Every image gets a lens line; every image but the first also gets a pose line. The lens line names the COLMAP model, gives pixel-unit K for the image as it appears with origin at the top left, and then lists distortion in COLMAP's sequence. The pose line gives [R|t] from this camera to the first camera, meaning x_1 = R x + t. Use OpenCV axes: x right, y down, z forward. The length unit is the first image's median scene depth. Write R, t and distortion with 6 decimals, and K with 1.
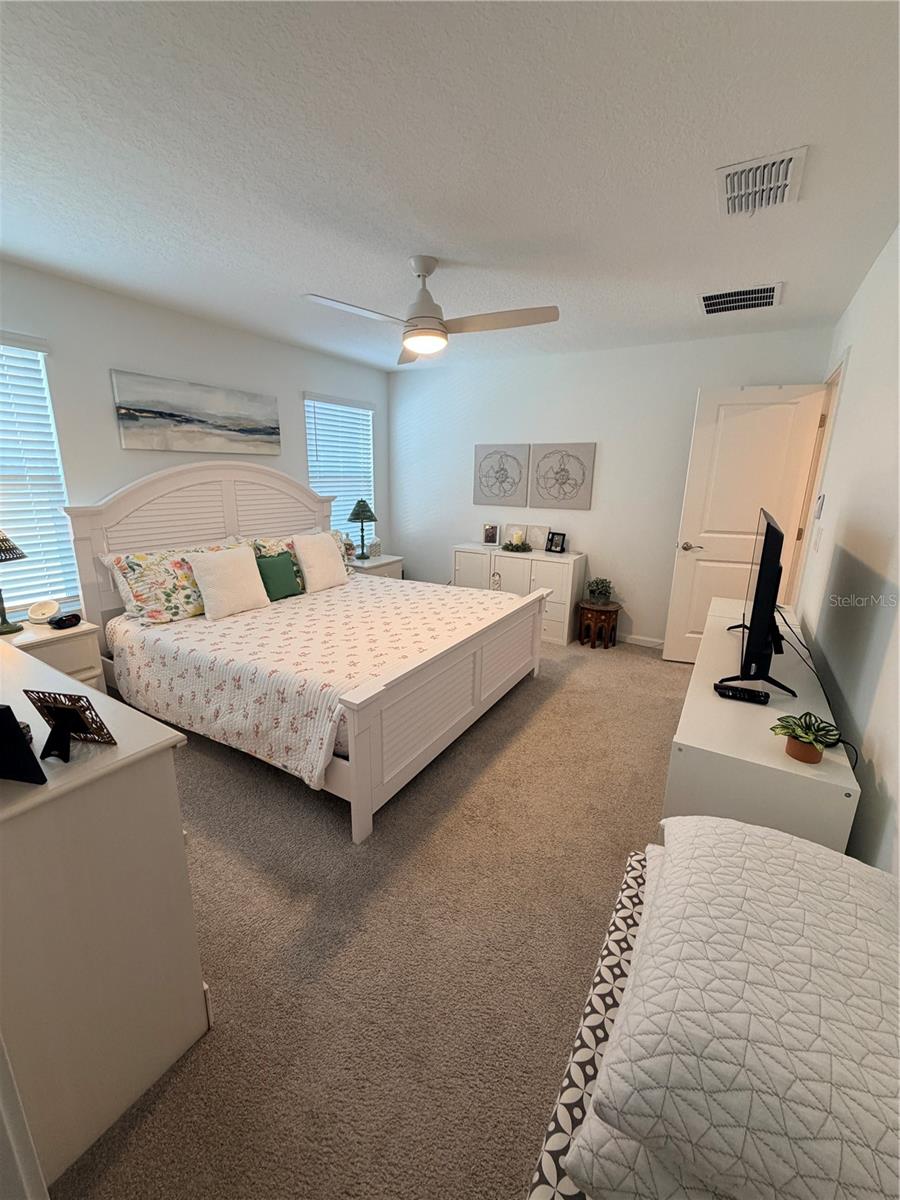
lens RADIAL K [[481.4, 0, 458.4], [0, 481.4, 599.4], [0, 0, 1]] dist [0.003569, -0.000600]
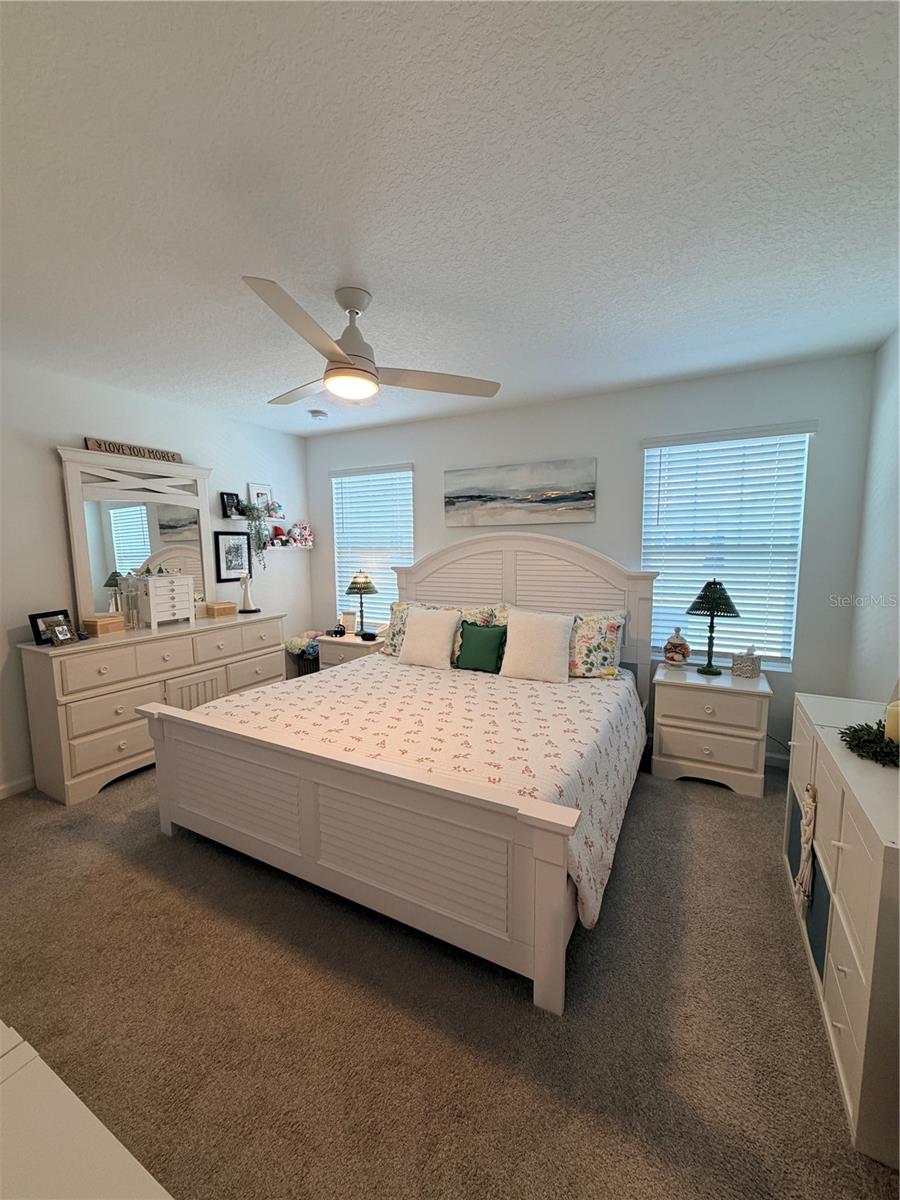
lens RADIAL K [[481.4, 0, 455.8], [0, 481.4, 600.6], [0, 0, 1]] dist [0.003569, -0.000600]
pose [[0.022761, 0.116000, -0.992988, 0.583522], [-0.240700, 0.964664, 0.107174, -0.234512], [0.970333, 0.236573, 0.049878, 0.893333]]
